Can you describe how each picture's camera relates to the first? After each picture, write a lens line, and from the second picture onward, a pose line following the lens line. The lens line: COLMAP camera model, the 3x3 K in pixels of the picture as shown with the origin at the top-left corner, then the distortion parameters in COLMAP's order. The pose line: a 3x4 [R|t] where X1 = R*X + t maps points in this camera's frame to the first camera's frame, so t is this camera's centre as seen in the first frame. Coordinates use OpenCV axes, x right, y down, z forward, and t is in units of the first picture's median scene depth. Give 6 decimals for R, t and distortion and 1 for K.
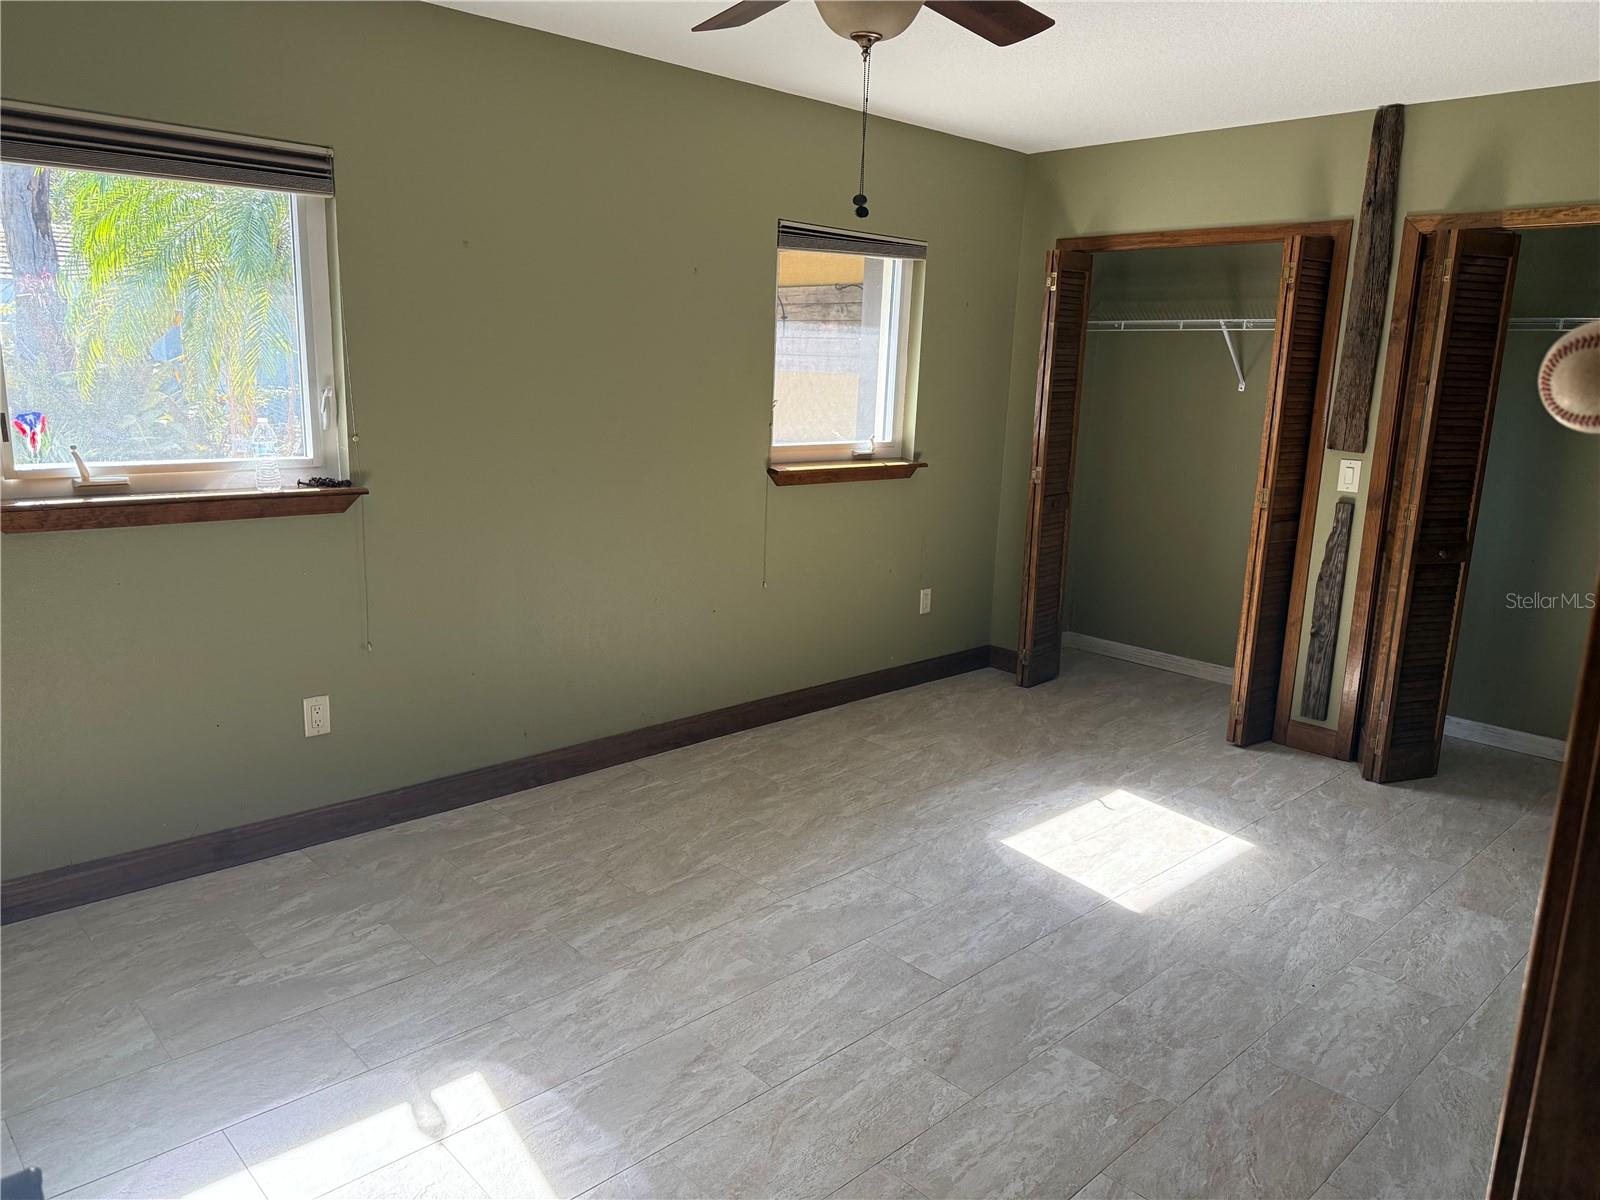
lens RADIAL K [[1125.2, 0, 810.3], [0, 1125.2, 597.5], [0, 0, 1]] dist [0.084201, -0.112769]
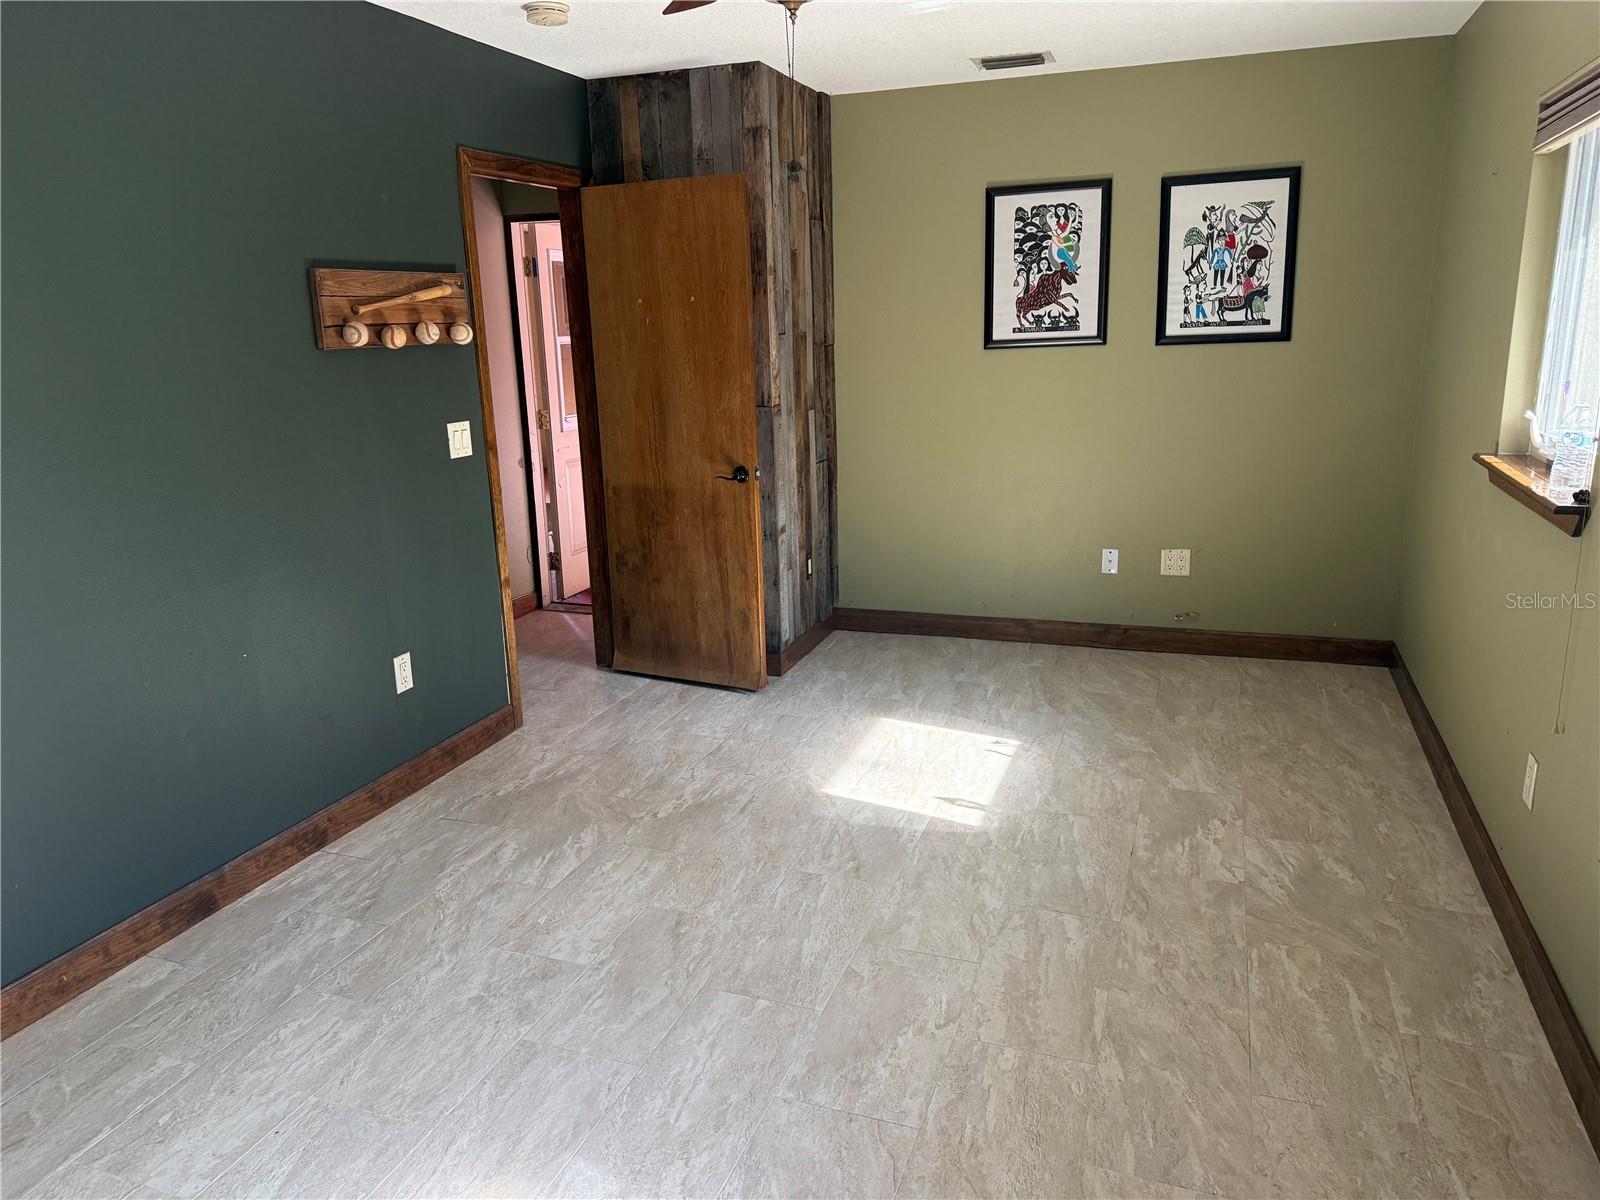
lens RADIAL K [[1125.2, 0, 810.3], [0, 1125.2, 597.5], [0, 0, 1]] dist [0.084201, -0.112769]
pose [[-0.896637, 0.097323, -0.431938, 0.424373], [-0.093762, 0.911683, 0.400054, -0.348163], [0.432725, 0.399203, -0.808323, 1.678943]]
